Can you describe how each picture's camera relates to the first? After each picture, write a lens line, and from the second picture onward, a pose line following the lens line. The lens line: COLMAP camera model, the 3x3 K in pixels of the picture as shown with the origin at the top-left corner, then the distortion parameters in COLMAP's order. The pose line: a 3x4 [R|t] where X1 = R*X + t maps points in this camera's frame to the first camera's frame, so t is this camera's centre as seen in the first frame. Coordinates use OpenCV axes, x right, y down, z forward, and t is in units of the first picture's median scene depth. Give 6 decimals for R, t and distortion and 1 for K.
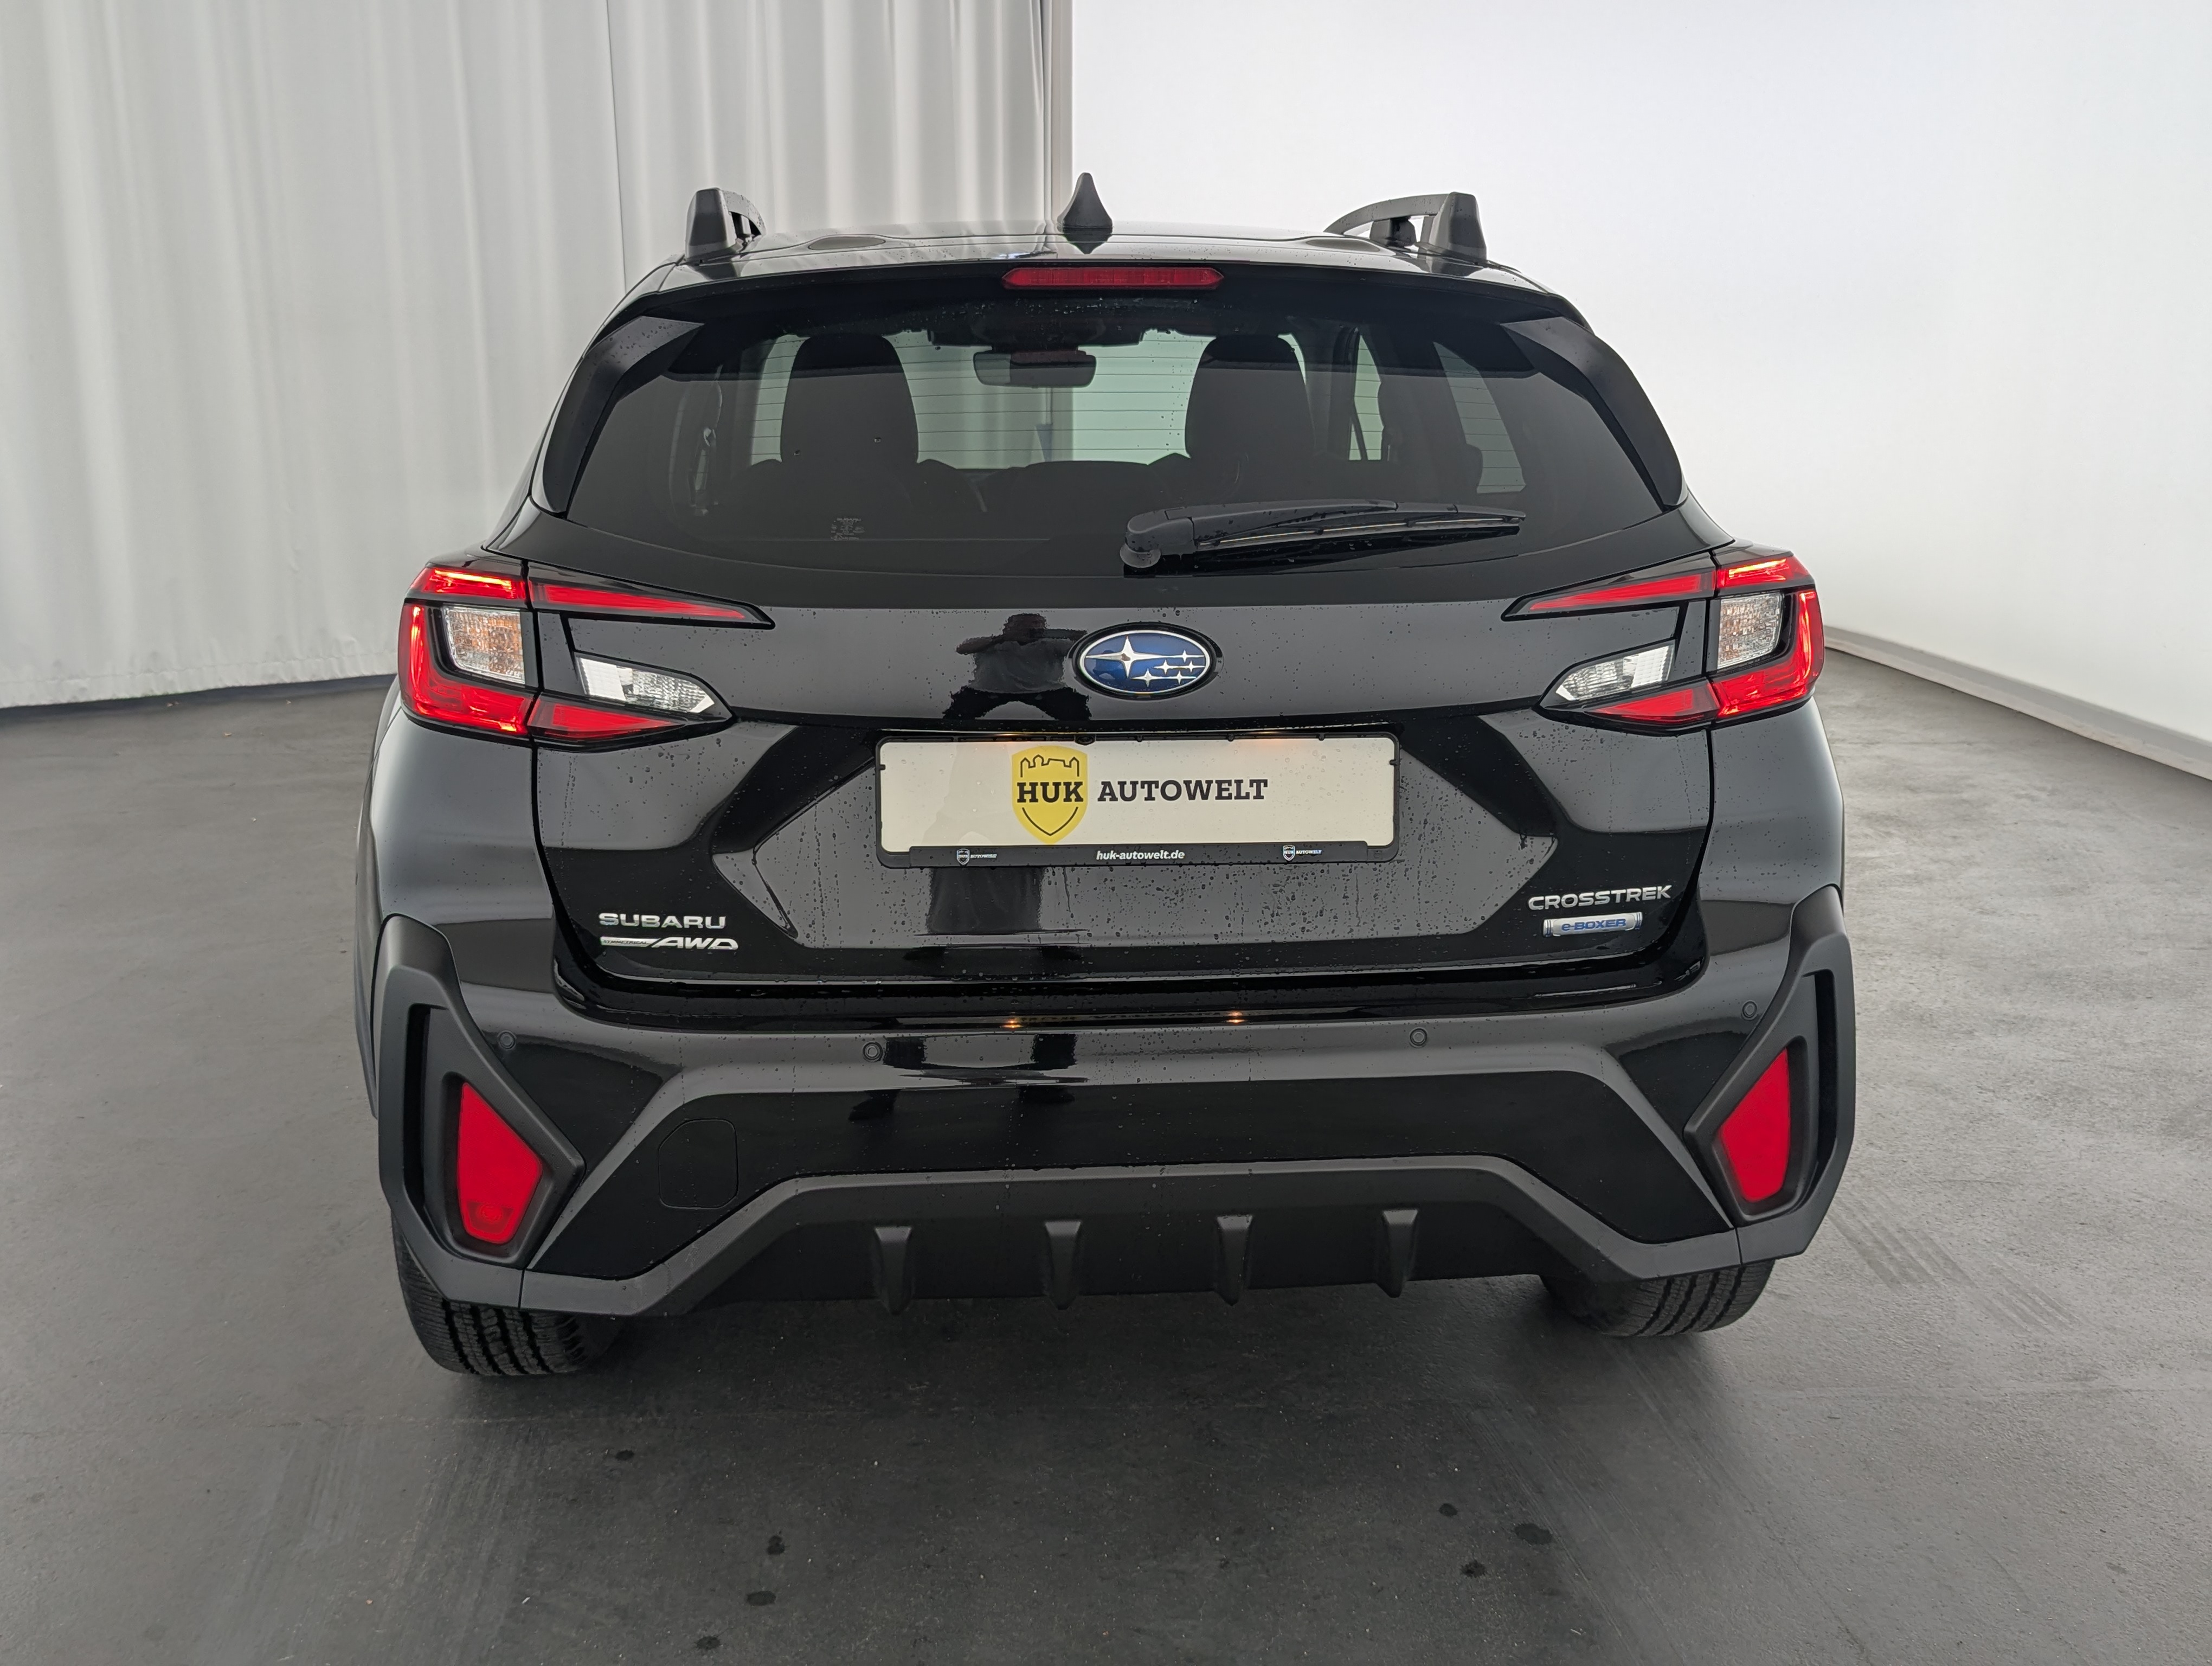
lens RADIAL K [[2043.5, 0, 1122.8], [0, 2043.5, 823.7], [0, 0, 1]] dist [0.012926, 0.000000]
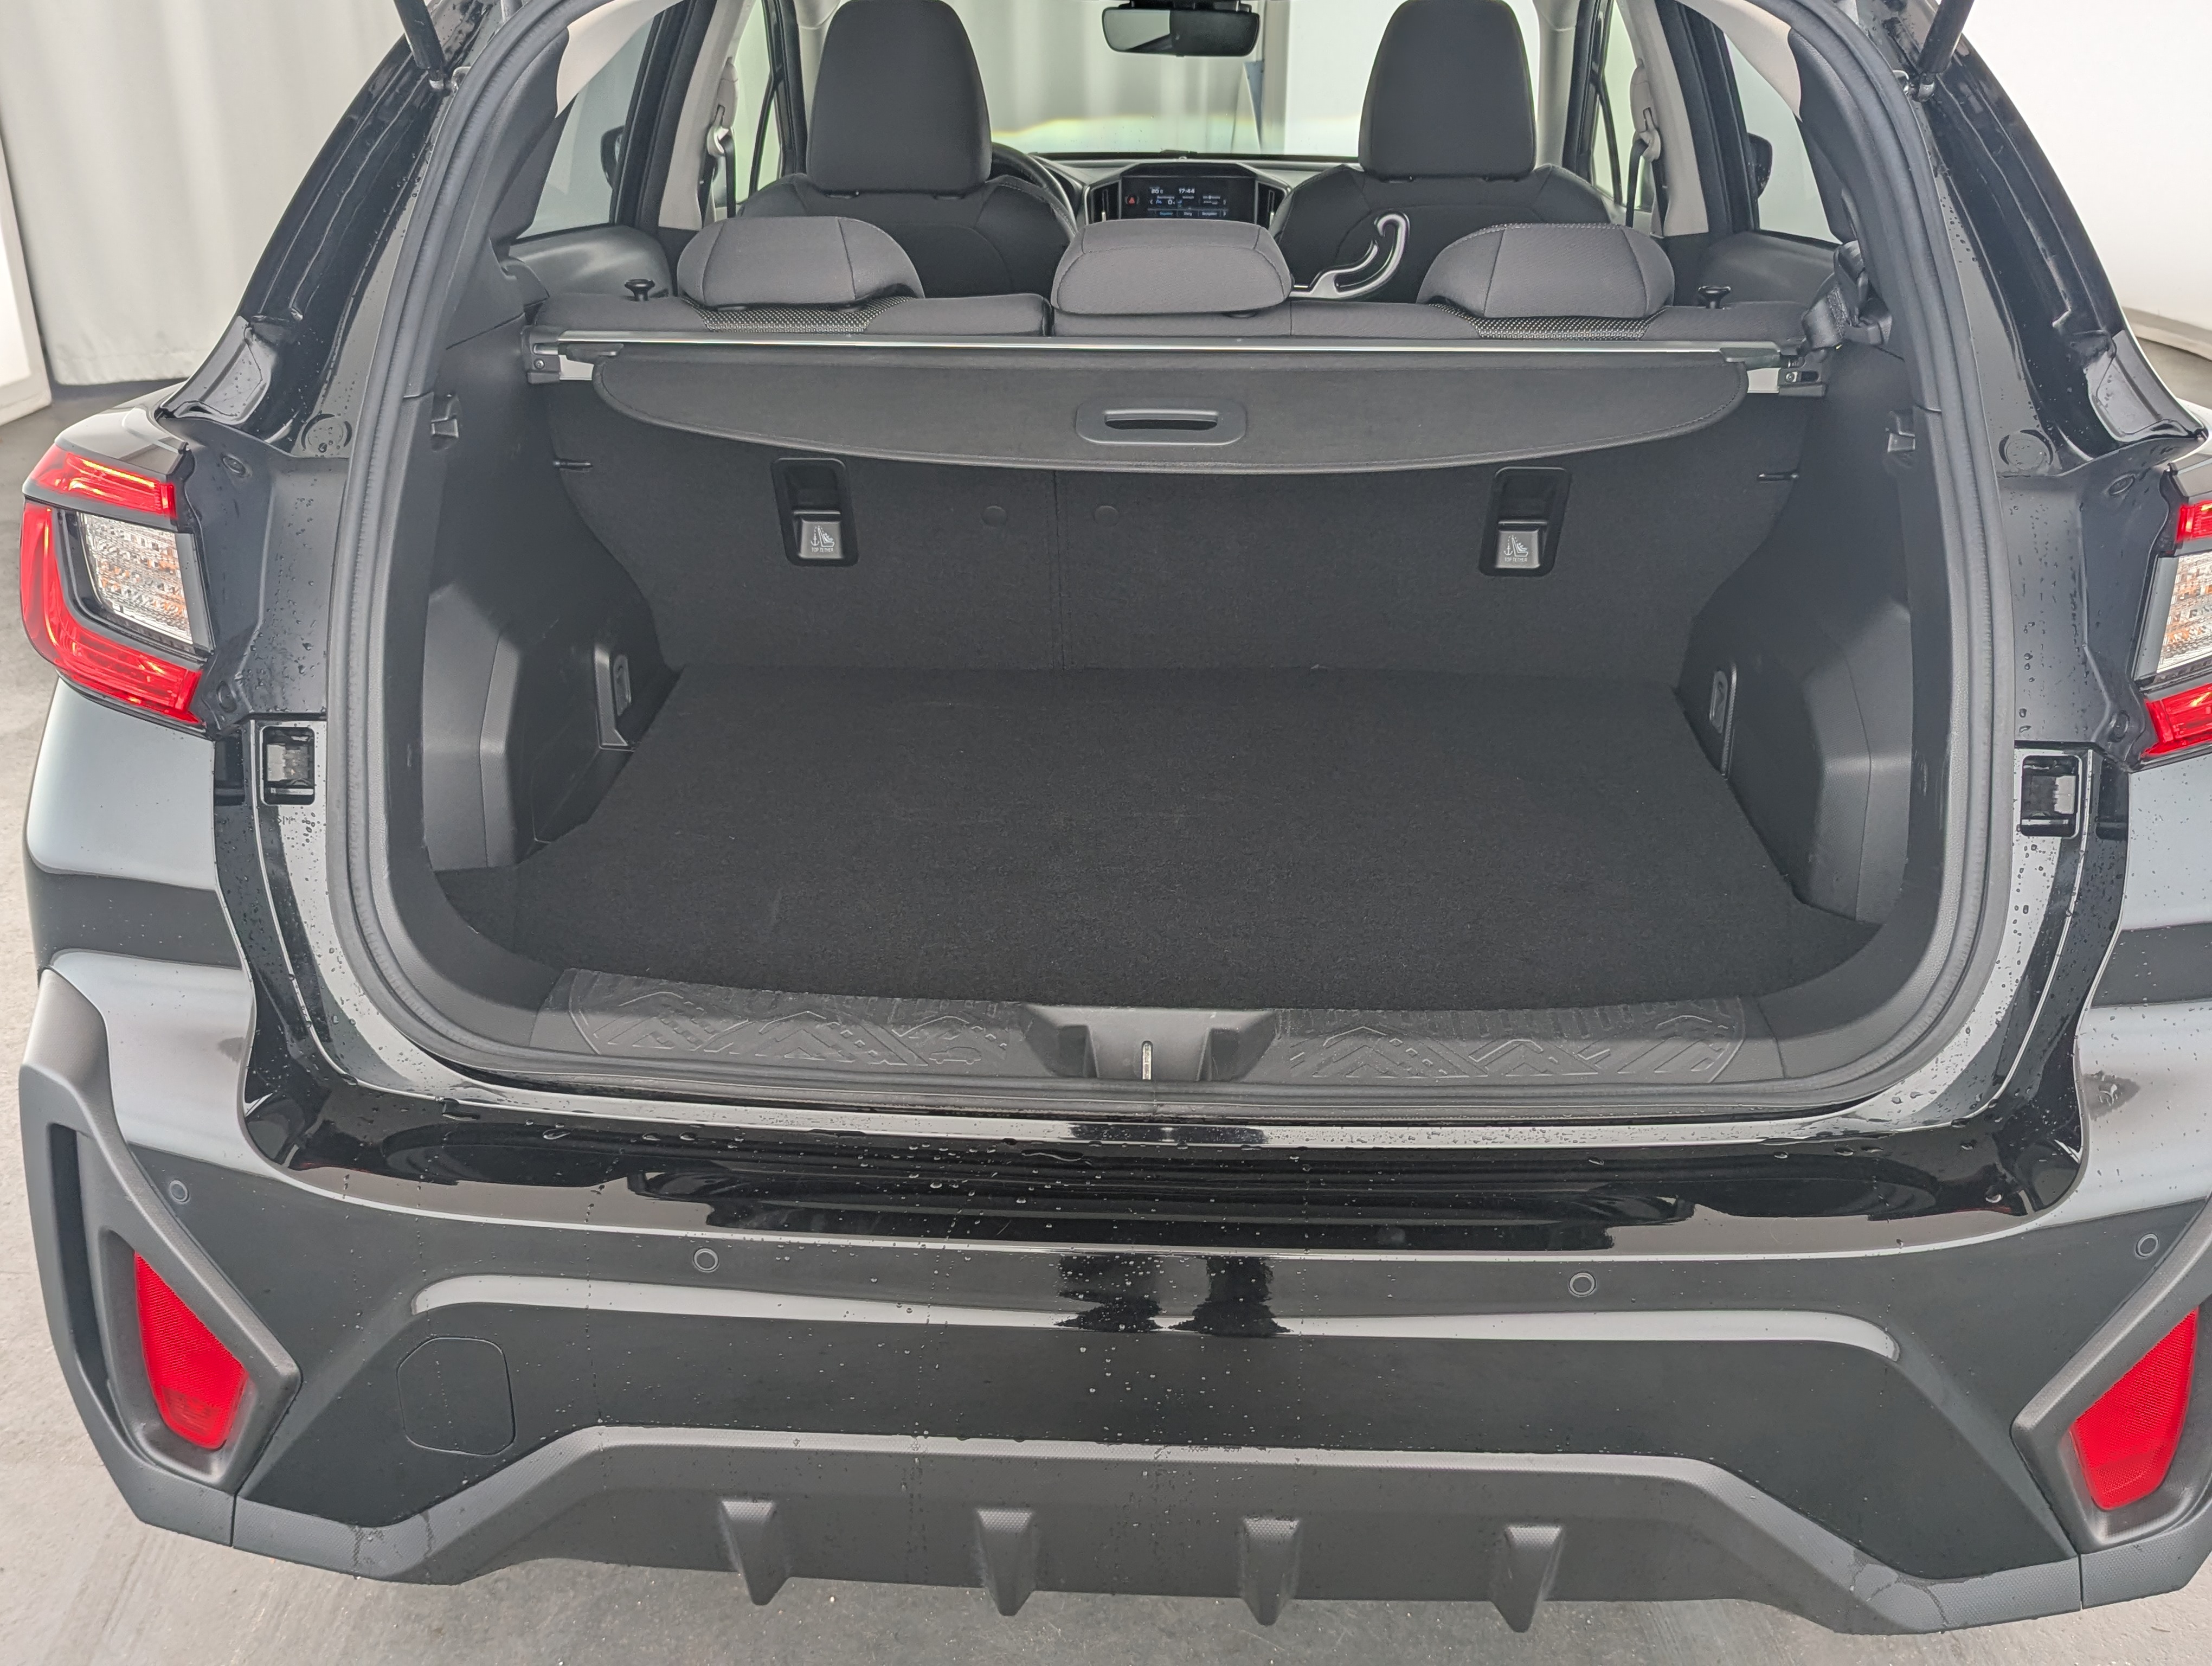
lens RADIAL K [[2043.5, 0, 1105.7], [0, 2043.5, 838.5], [0, 0, 1]] dist [0.012926, 0.000000]
pose [[0.992599, 0.047145, -0.111917, 0.063421], [-0.025972, 0.982658, 0.183597, -0.130833], [0.118632, -0.179331, 0.976610, 0.394339]]
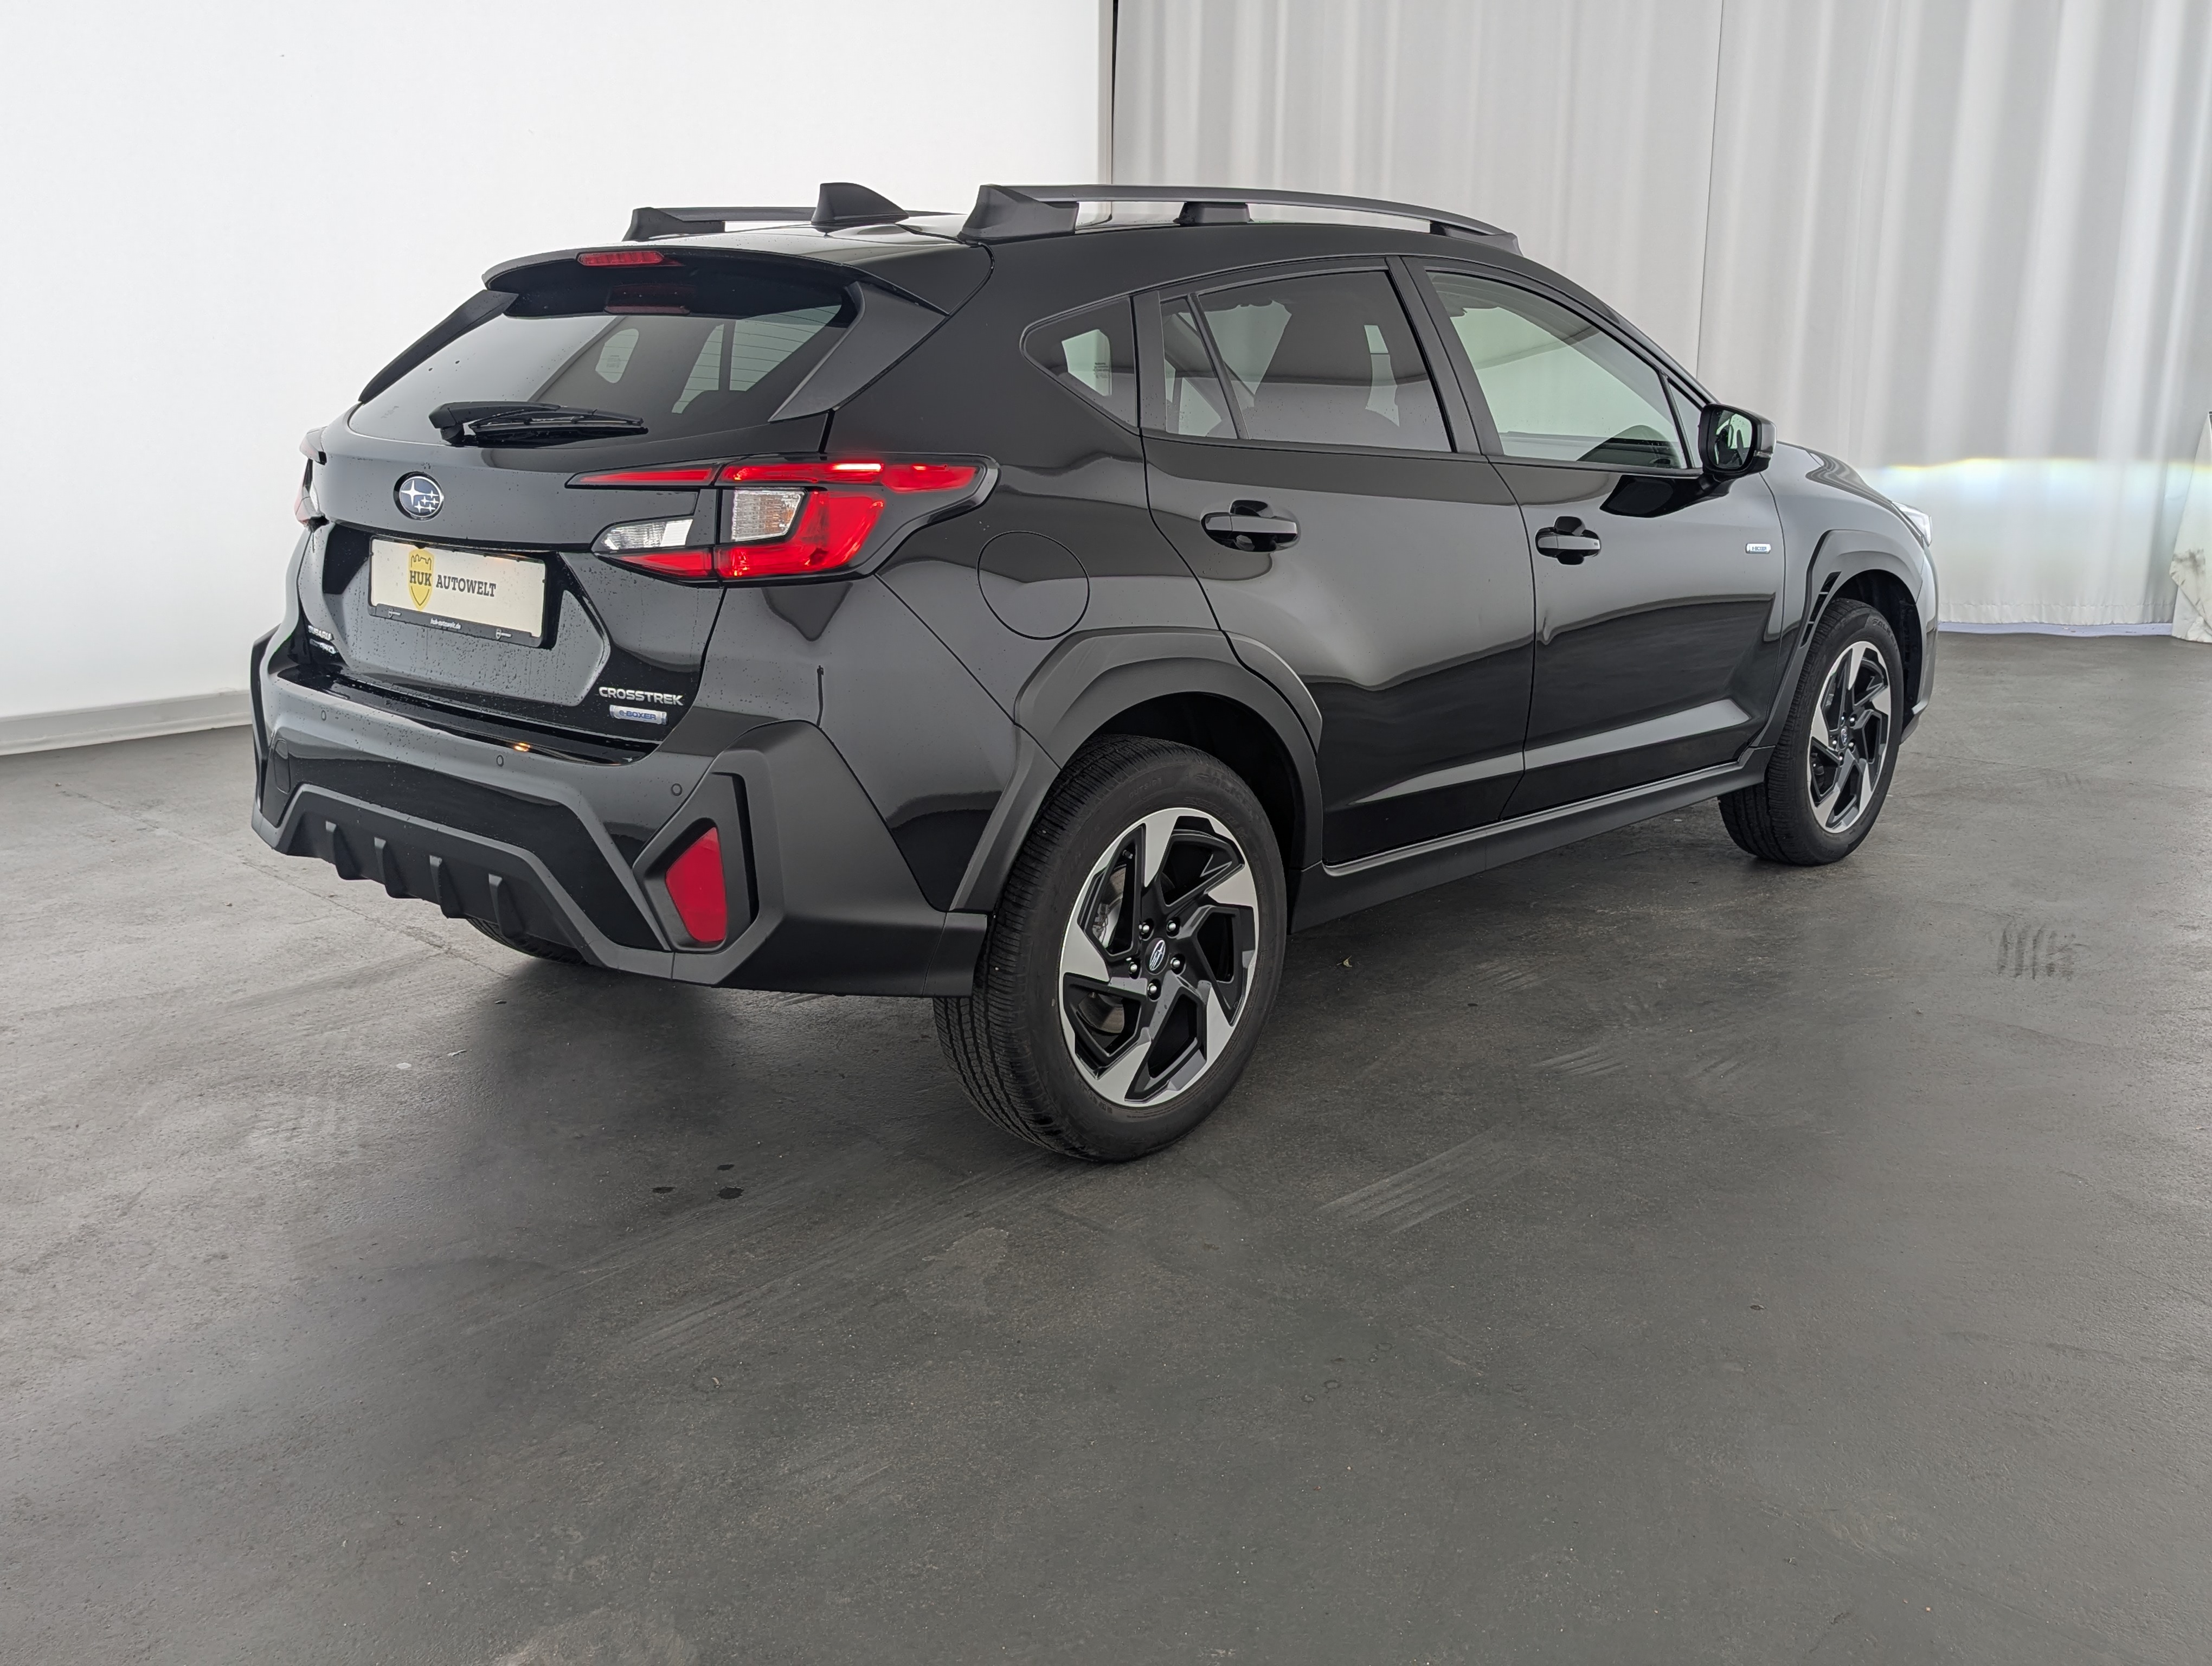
lens RADIAL K [[2043.5, 0, 1112.1], [0, 2043.5, 833.6], [0, 0, 1]] dist [0.012926, 0.000000]
pose [[0.677722, 0.175585, -0.714047, 1.471077], [-0.170053, 0.982173, 0.080115, -0.038397], [0.715384, 0.067130, 0.695499, 0.266842]]
